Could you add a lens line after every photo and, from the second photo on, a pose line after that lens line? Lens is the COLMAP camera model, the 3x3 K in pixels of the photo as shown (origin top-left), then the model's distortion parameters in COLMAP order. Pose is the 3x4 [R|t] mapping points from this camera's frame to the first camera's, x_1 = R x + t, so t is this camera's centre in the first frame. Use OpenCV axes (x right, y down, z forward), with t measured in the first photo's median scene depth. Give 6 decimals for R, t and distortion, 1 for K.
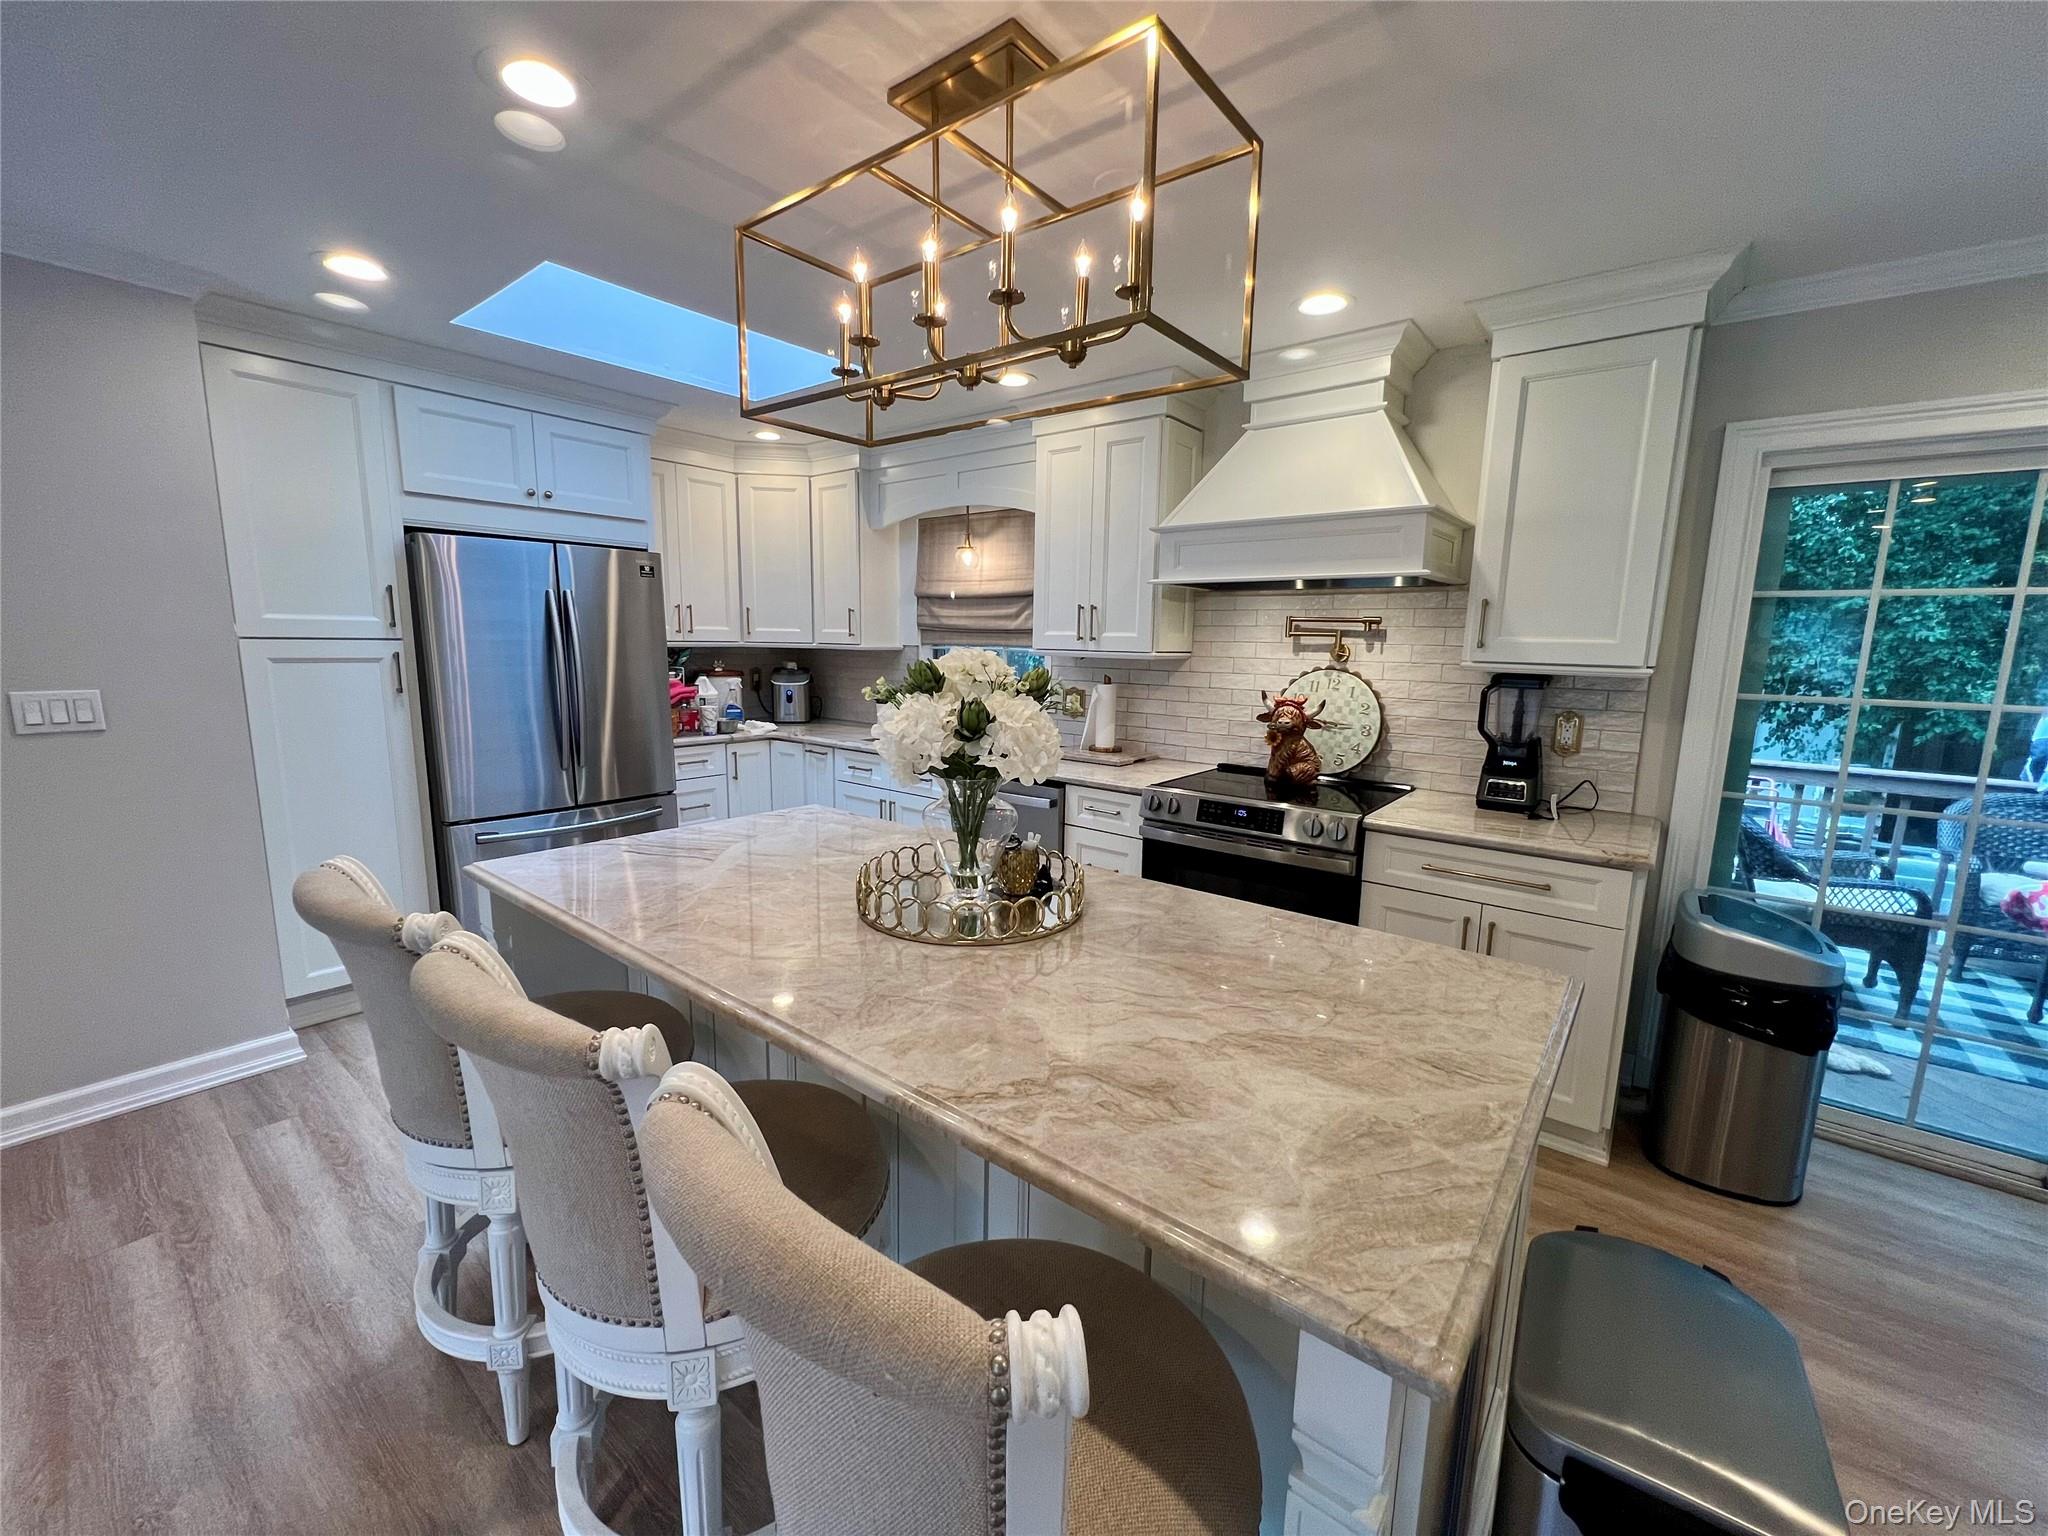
lens RADIAL K [[822.6, 0, 1021.2], [0, 822.6, 762.1], [0, 0, 1]] dist [-0.002510, 0.001222]
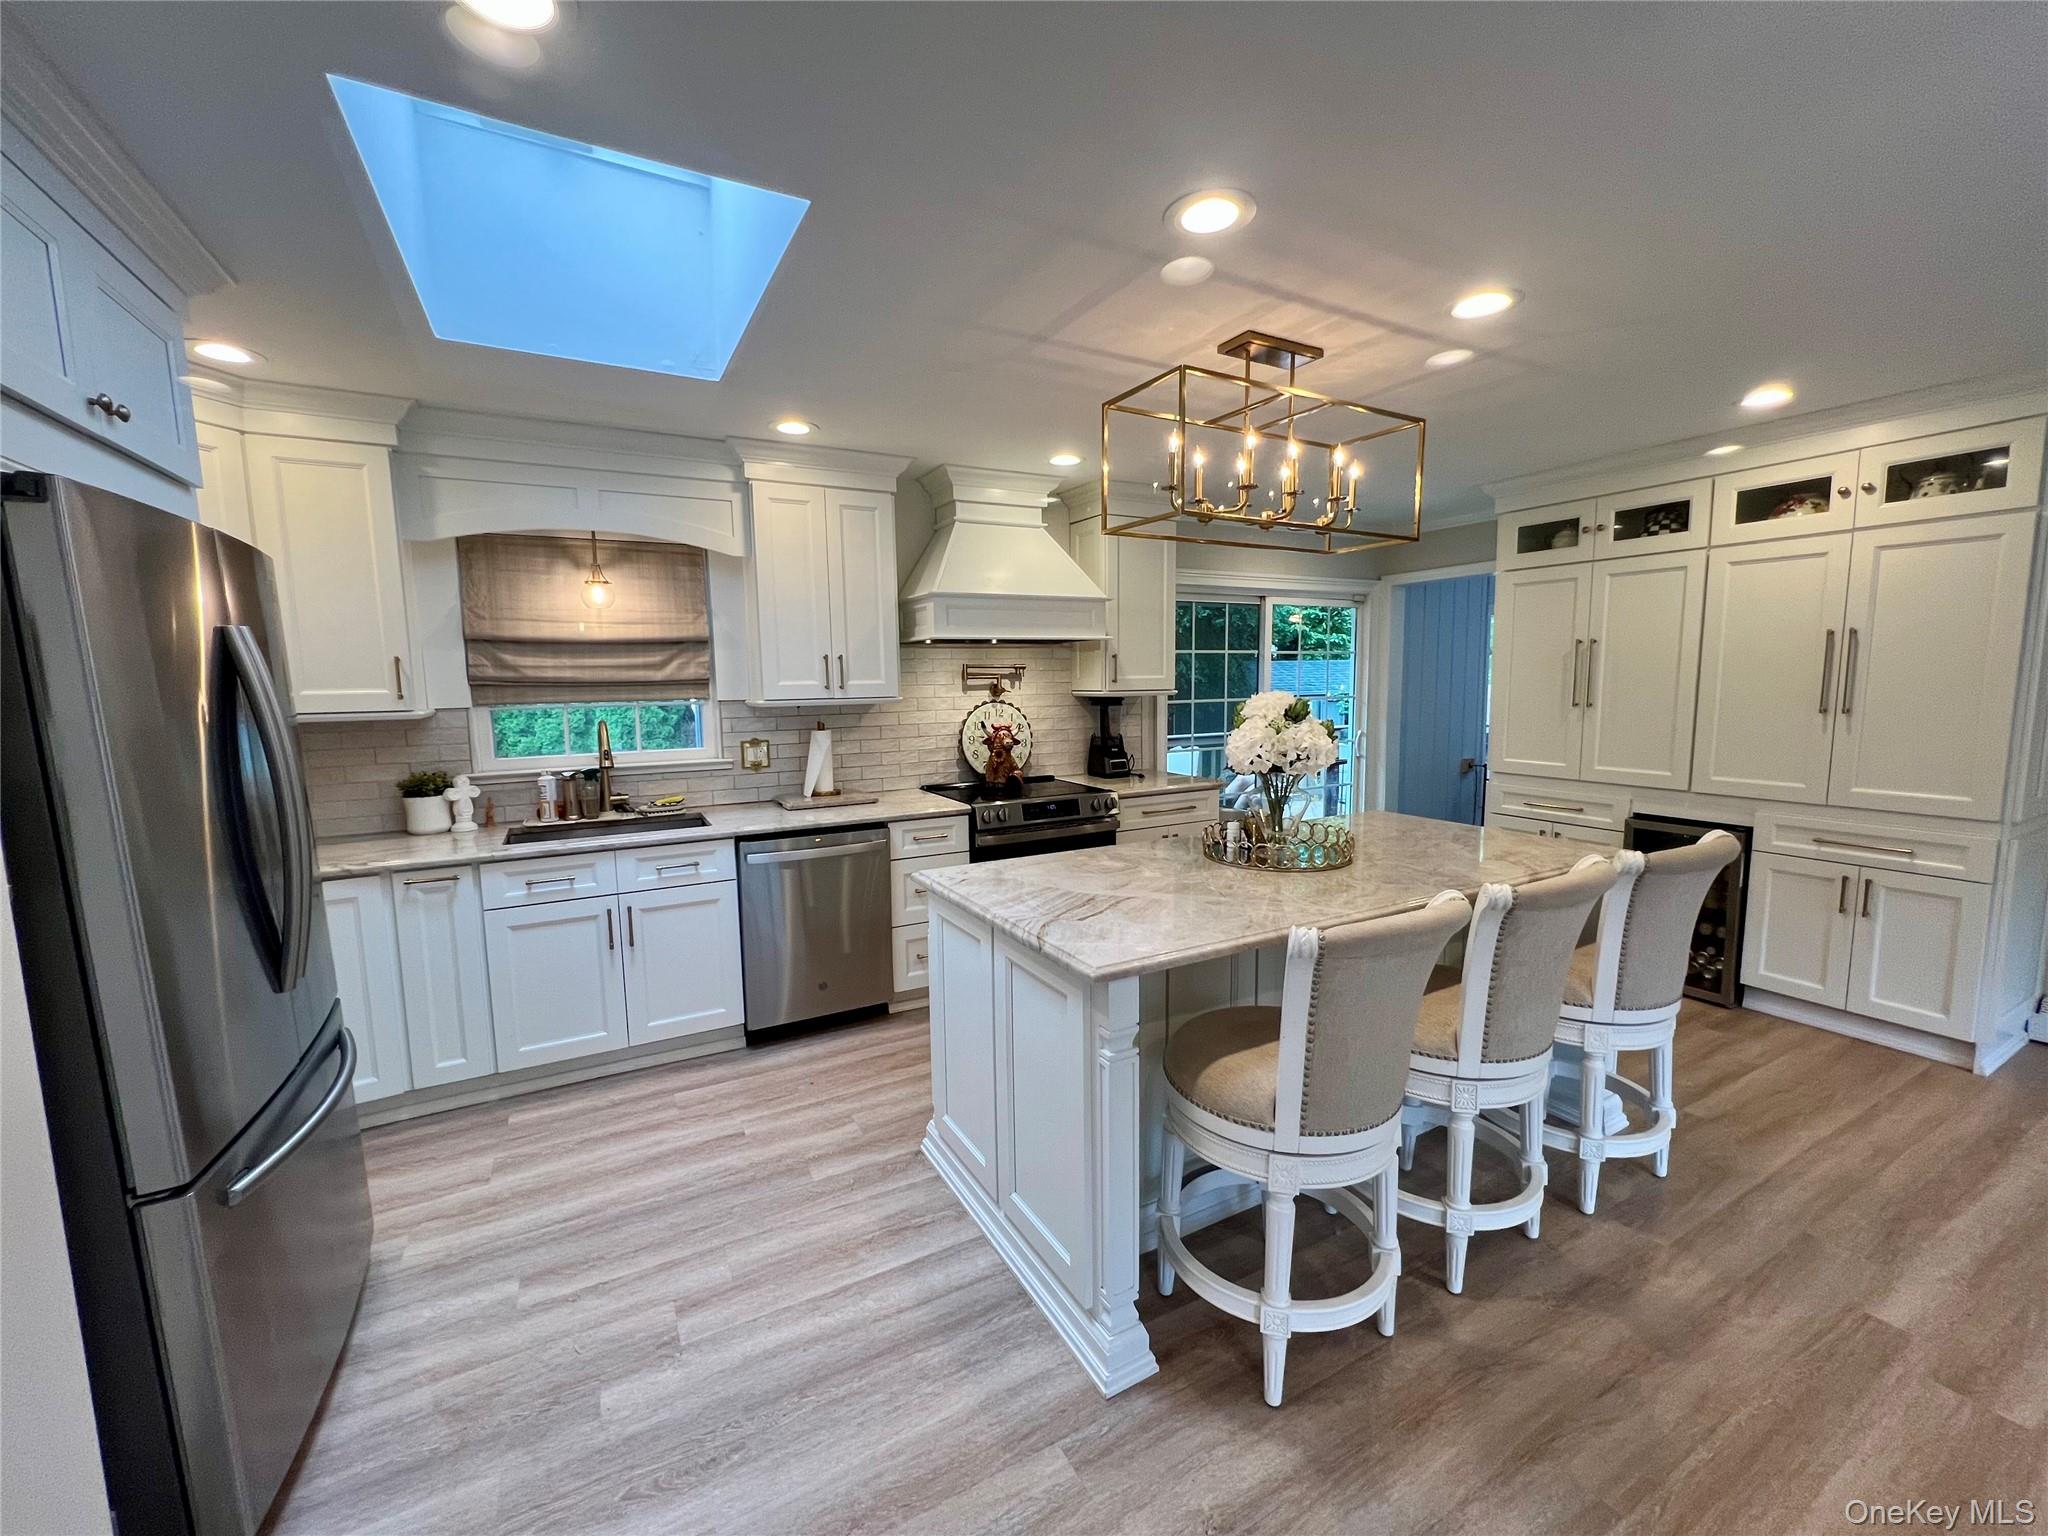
lens RADIAL K [[822.6, 0, 1033.5], [0, 822.6, 772.6], [0, 0, 1]] dist [-0.002510, 0.001222]
pose [[0.373823, -0.133411, 0.917855, -0.848280], [0.159761, 0.984072, 0.077969, -0.090956], [-0.913637, 0.117491, 0.389182, 0.405988]]
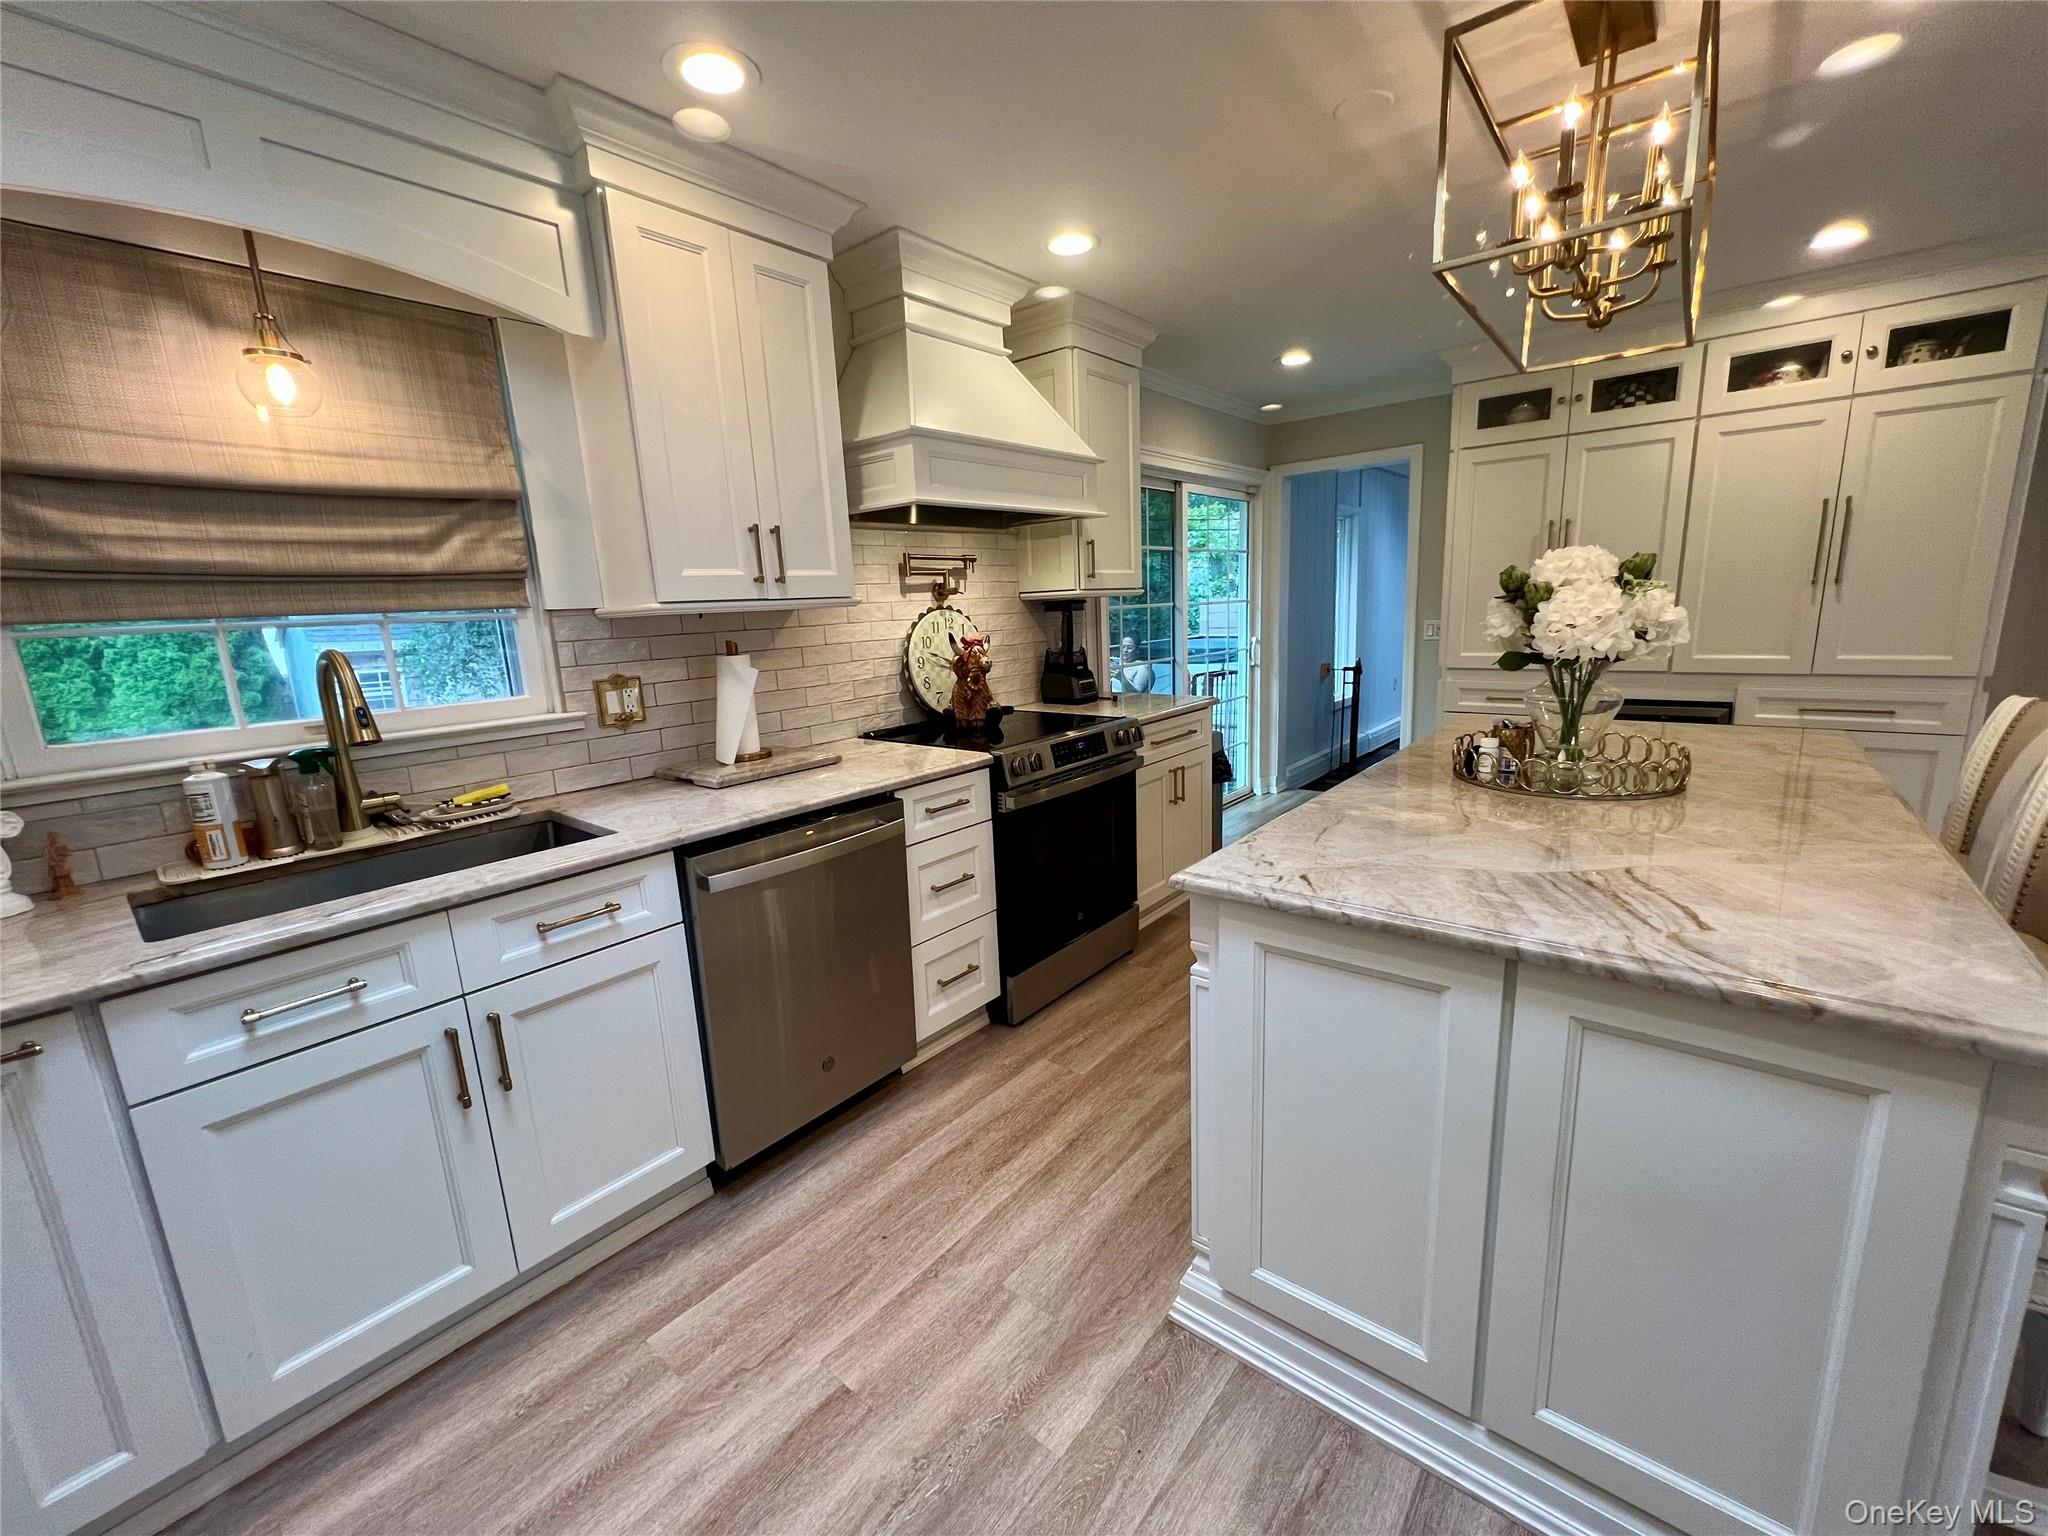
lens RADIAL K [[822.6, 0, 1032.6], [0, 822.6, 770.9], [0, 0, 1]] dist [-0.002510, 0.001222]
pose [[0.002630, -0.222042, 0.975033, -0.606830], [0.192266, 0.956958, 0.217407, -0.116357], [-0.981339, 0.186894, 0.045208, 0.856753]]
